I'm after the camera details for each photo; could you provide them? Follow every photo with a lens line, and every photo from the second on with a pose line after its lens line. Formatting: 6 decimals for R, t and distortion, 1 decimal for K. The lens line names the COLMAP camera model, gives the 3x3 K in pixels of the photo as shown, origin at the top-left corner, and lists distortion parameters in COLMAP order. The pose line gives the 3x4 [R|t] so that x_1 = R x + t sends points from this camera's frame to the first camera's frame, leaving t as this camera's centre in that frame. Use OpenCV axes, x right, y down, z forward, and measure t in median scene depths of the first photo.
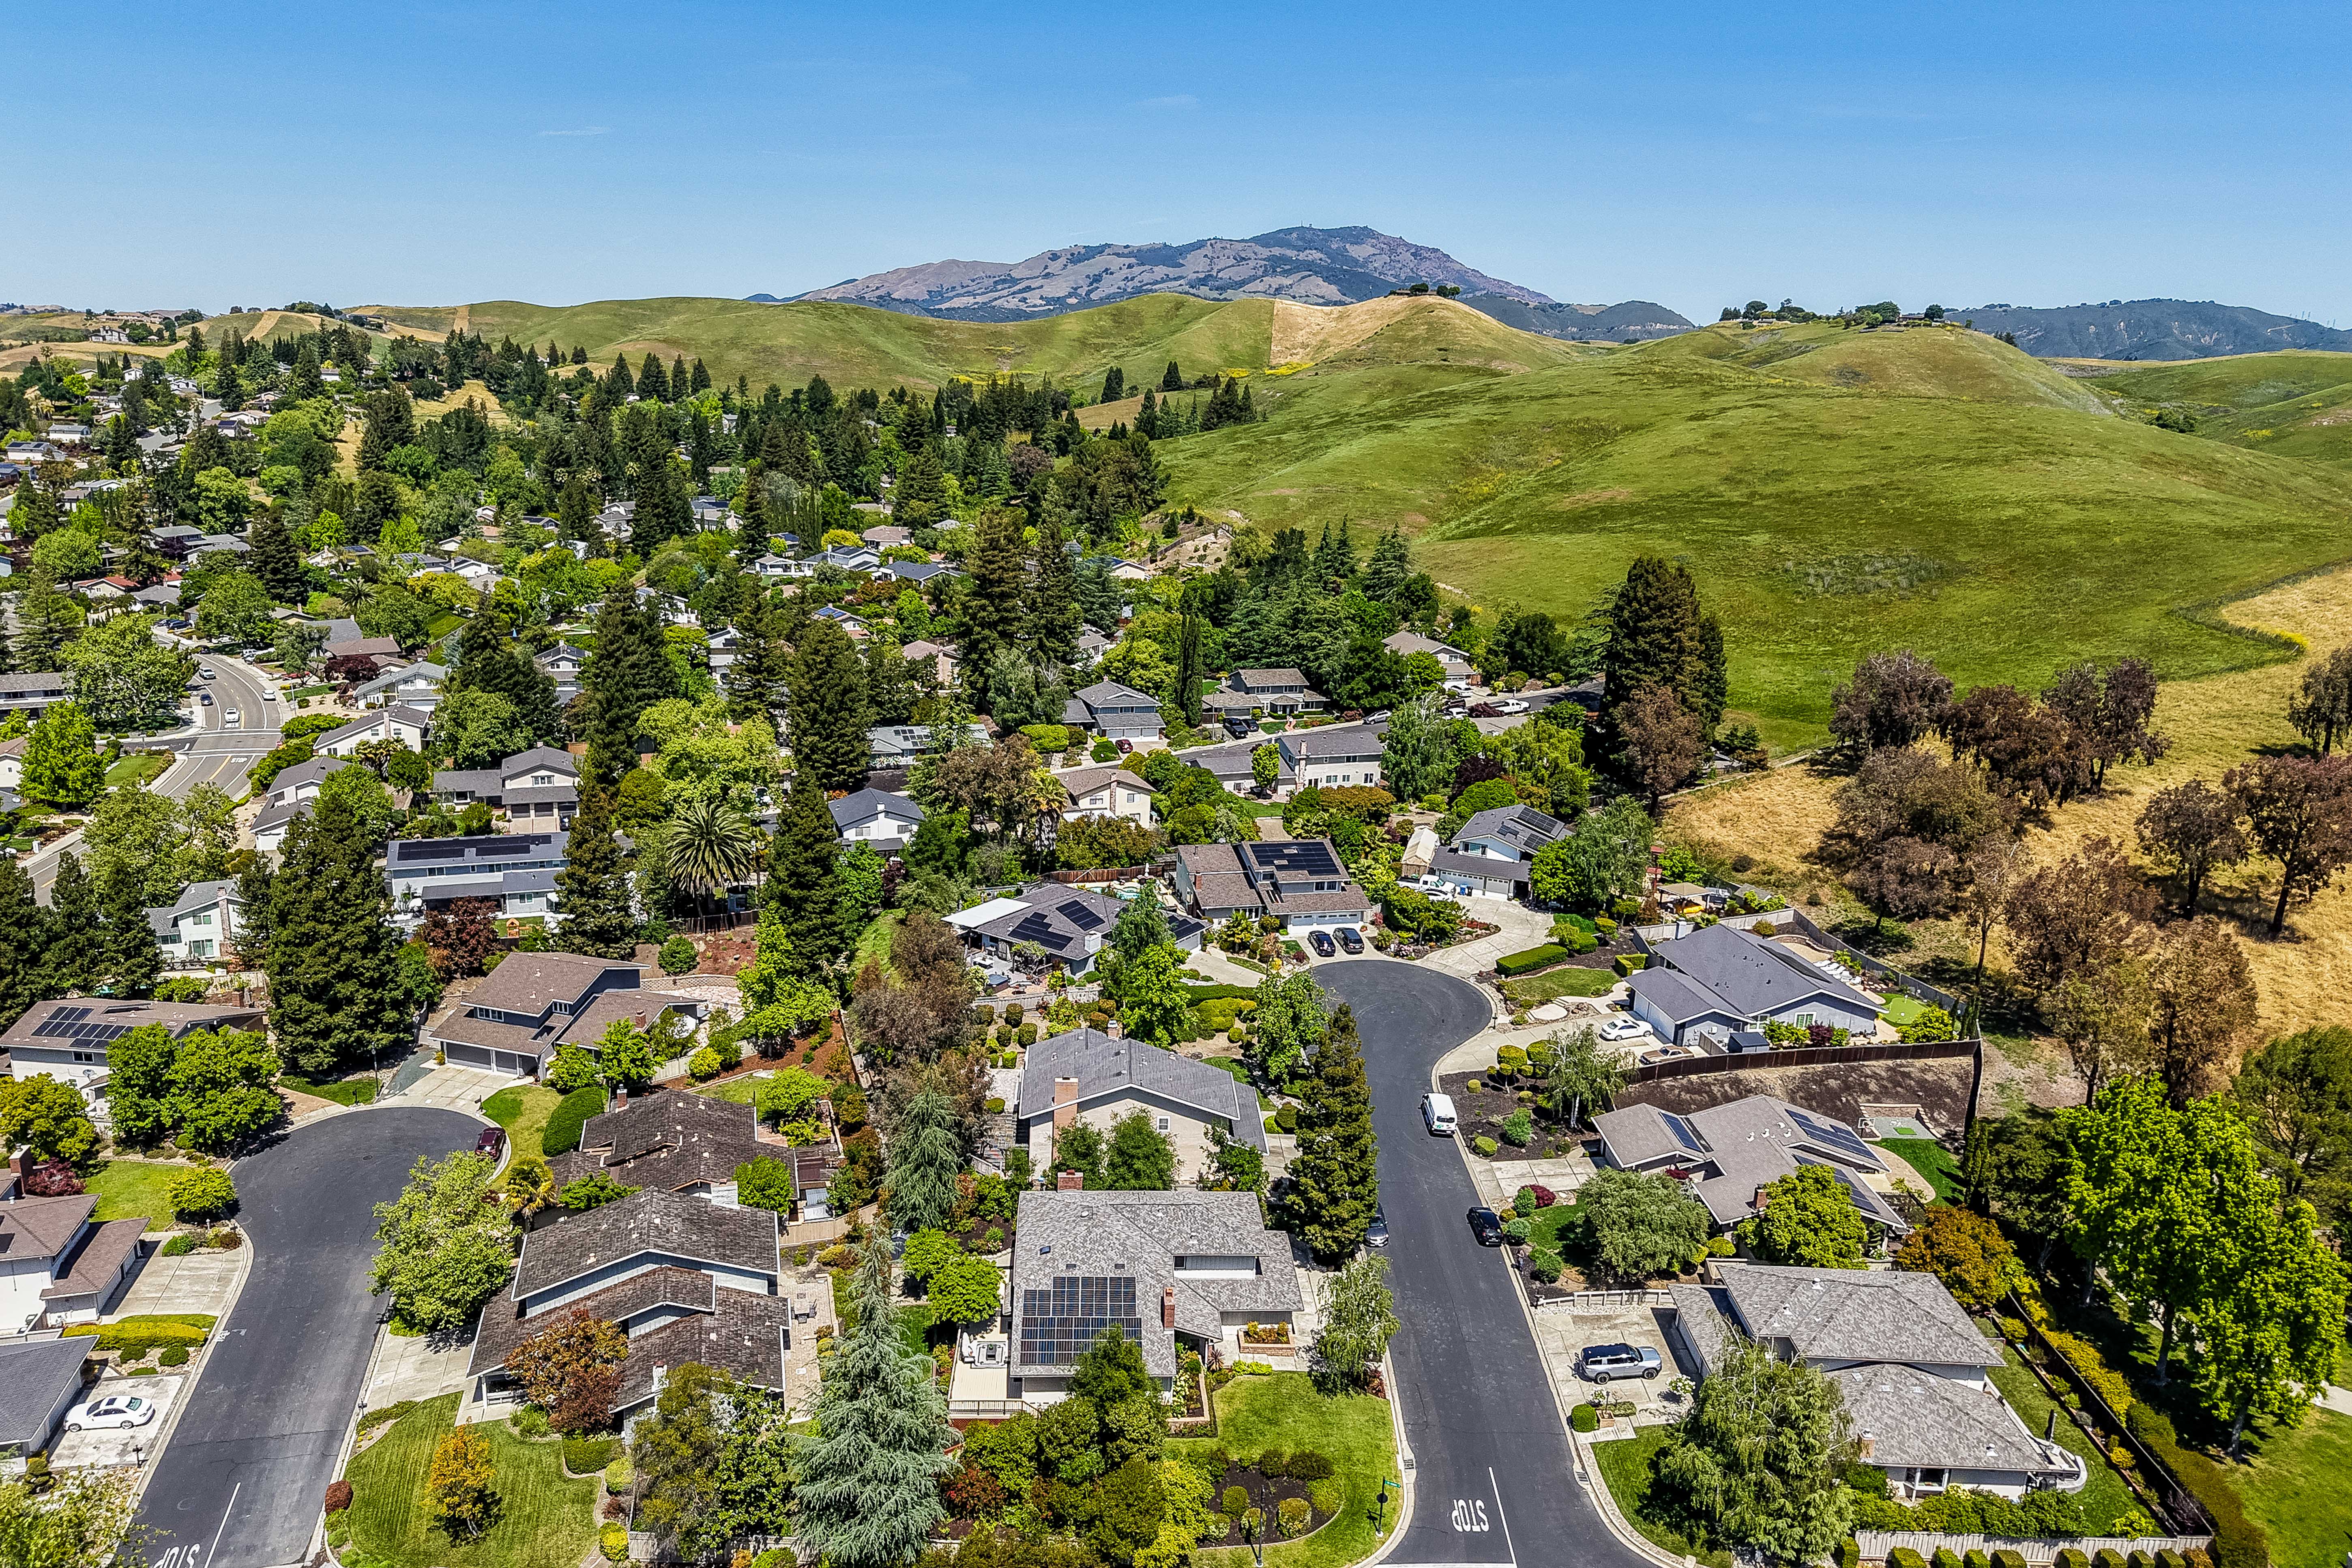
lens RADIAL K [[1630.5, 0, 1176.0], [0, 1630.5, 784.0], [0, 0, 1]] dist [0.037099, -0.079540]
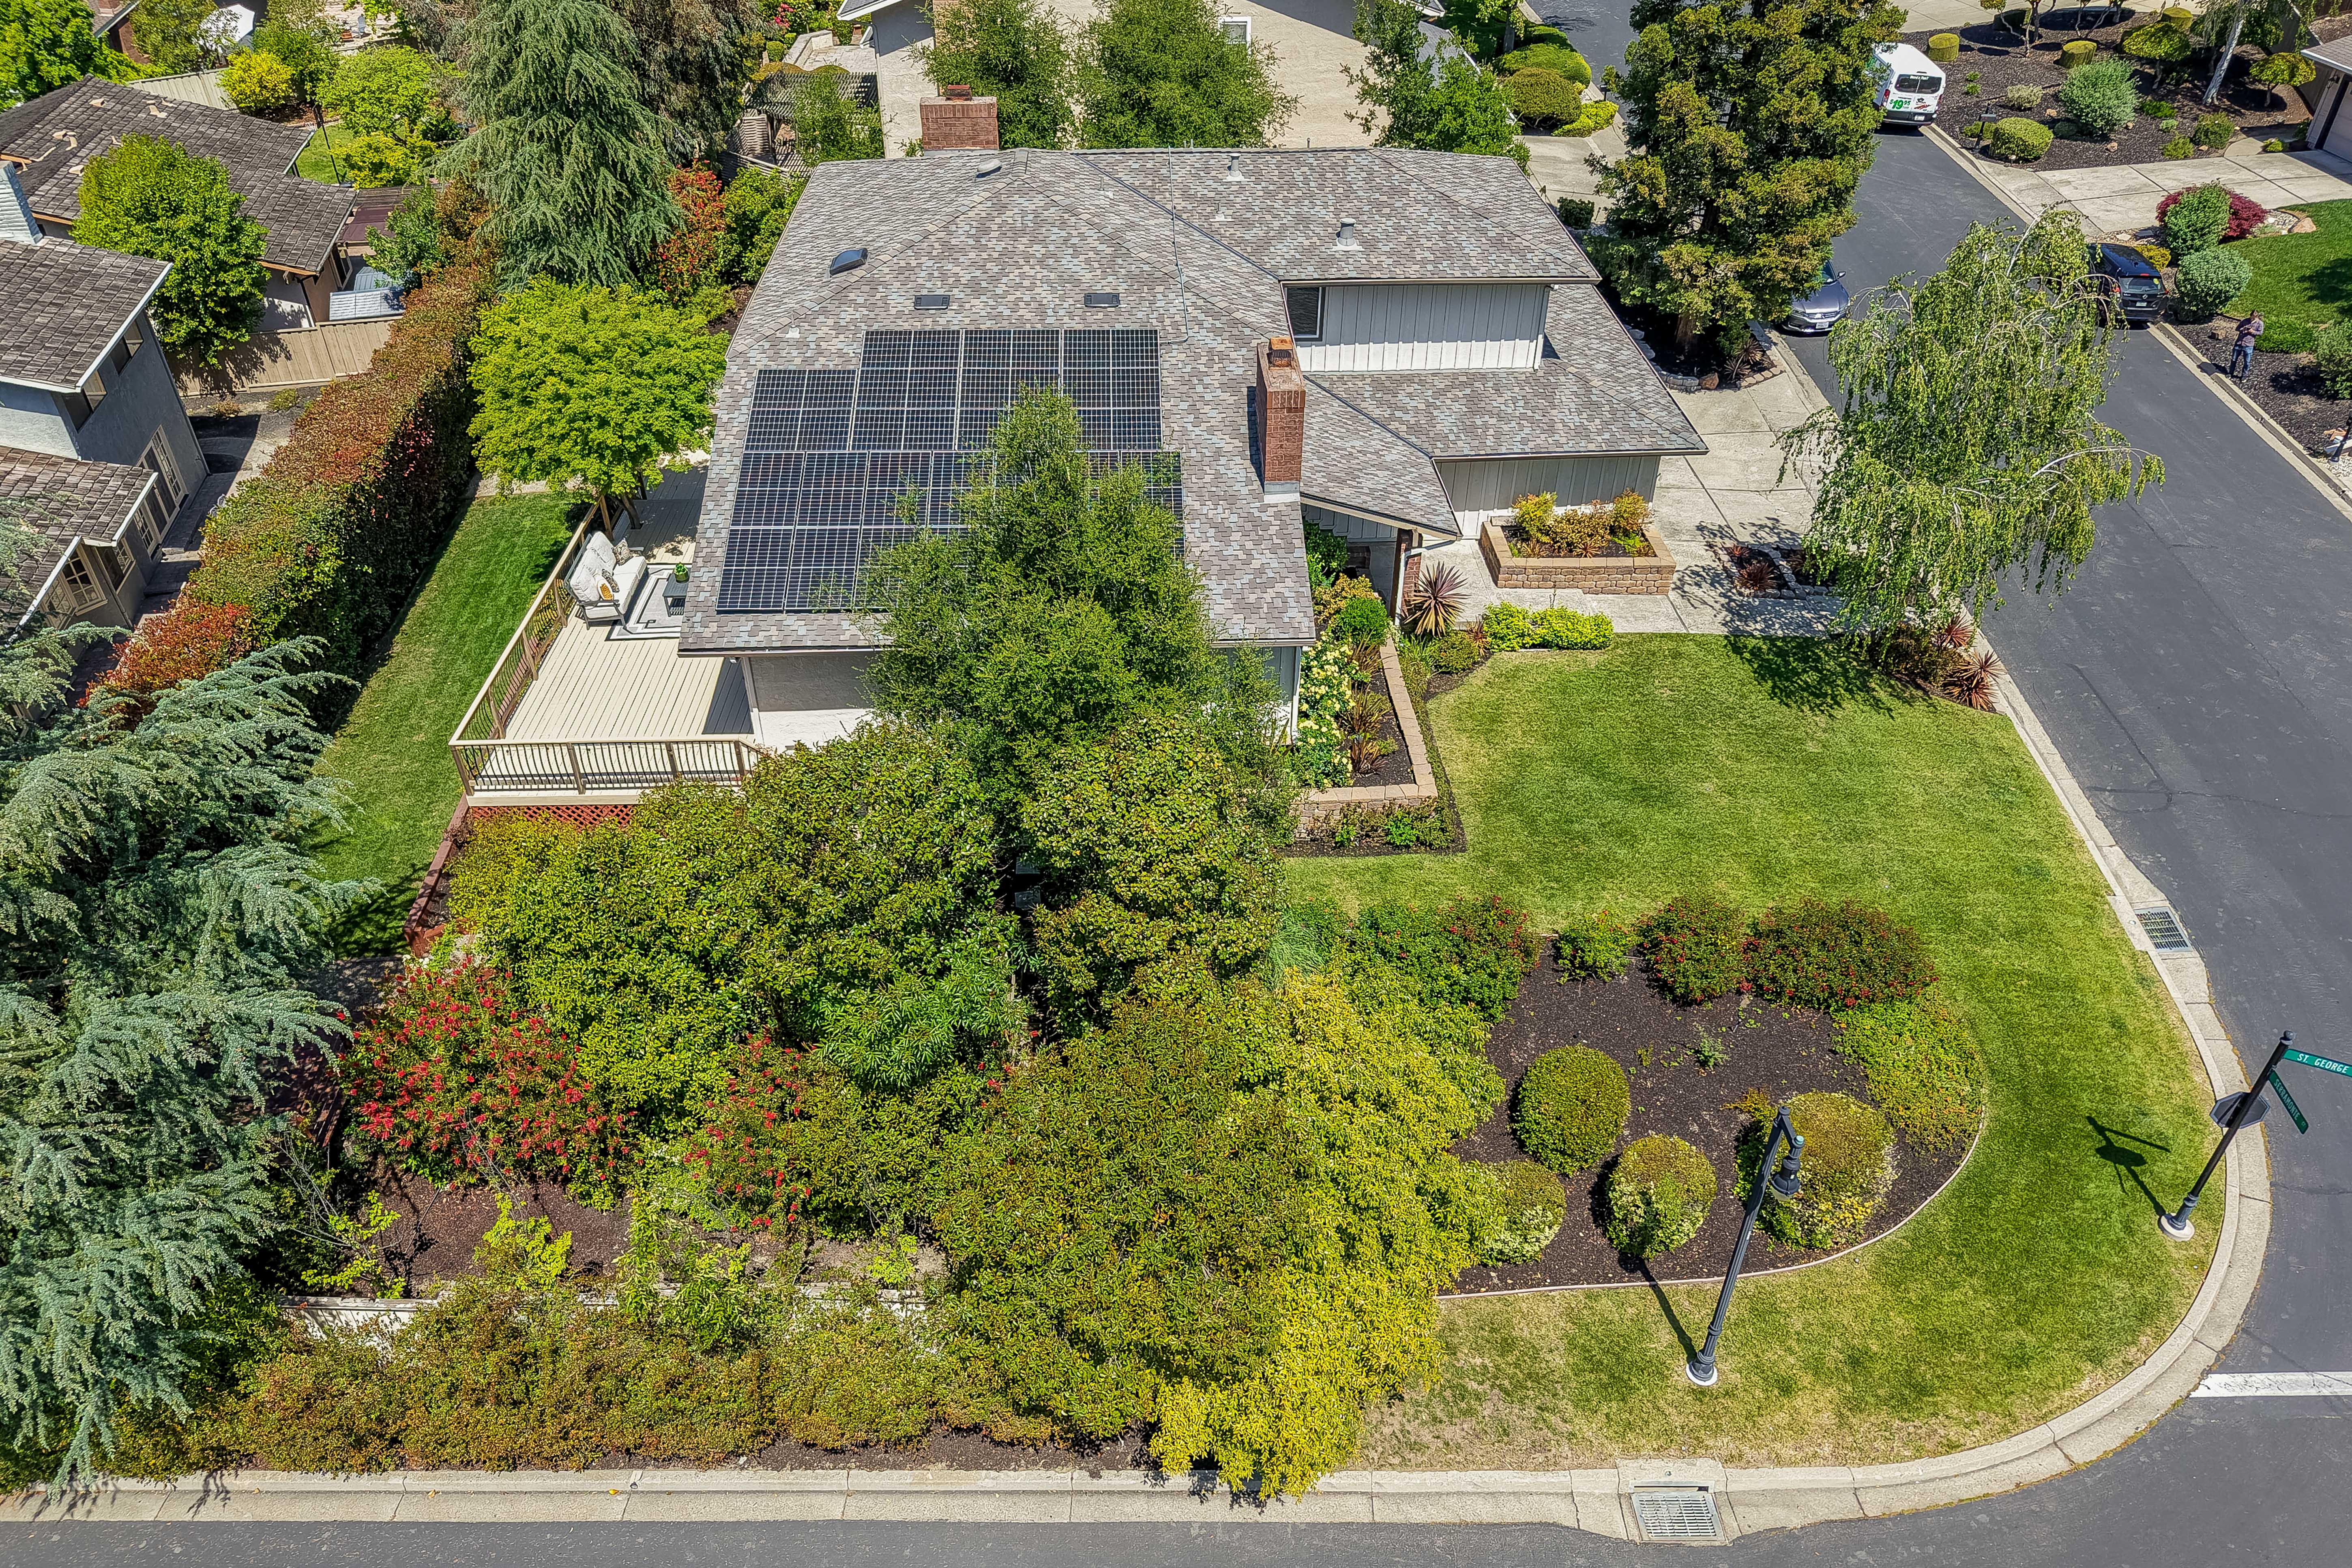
lens RADIAL K [[1630.5, 0, 1176.0], [0, 1630.5, 784.0], [0, 0, 1]] dist [0.037099, -0.079540]
pose [[0.999204, -0.016215, -0.036437, -0.012634], [0.028870, 0.924398, 0.380335, 0.271873], [0.027515, -0.381085, 0.924131, 0.721107]]
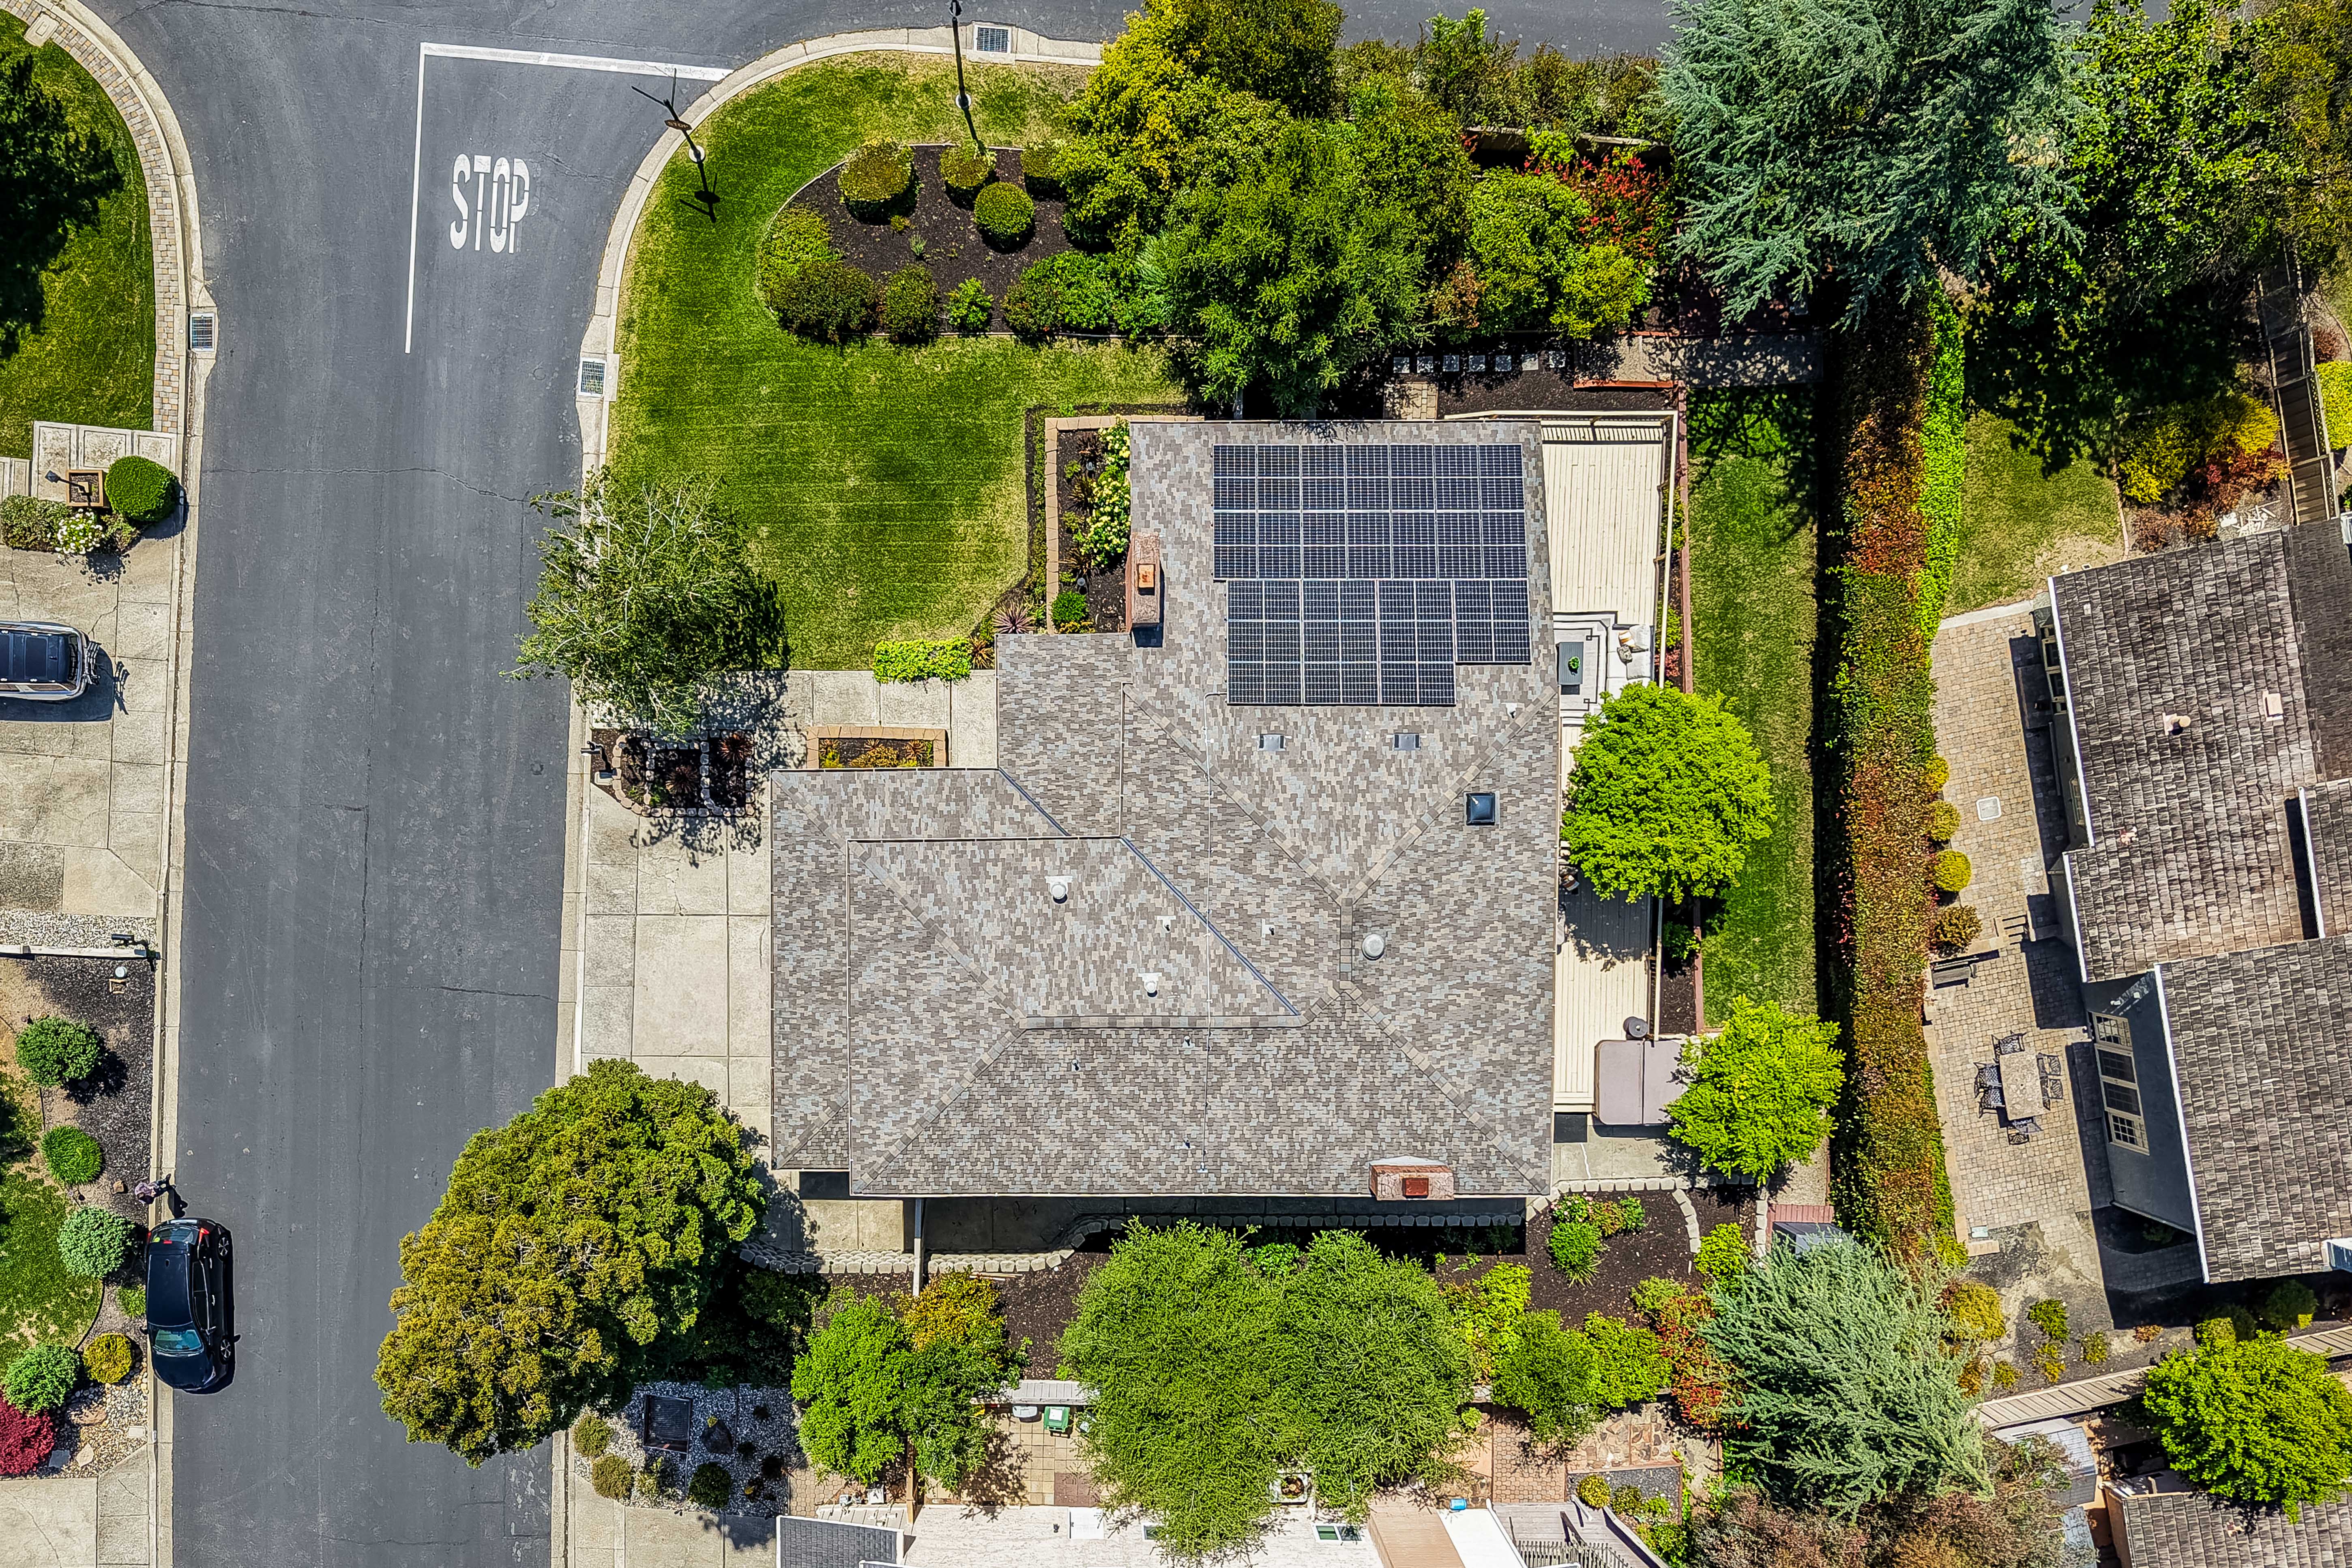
lens RADIAL K [[1630.5, 0, 1176.0], [0, 1630.5, 784.0], [0, 0, 1]] dist [0.037099, -0.079540]
pose [[-0.996459, -0.044941, -0.071062, 0.011889], [-0.054094, -0.304371, 0.951016, -0.045005], [-0.064368, 0.951493, 0.300862, 0.923784]]
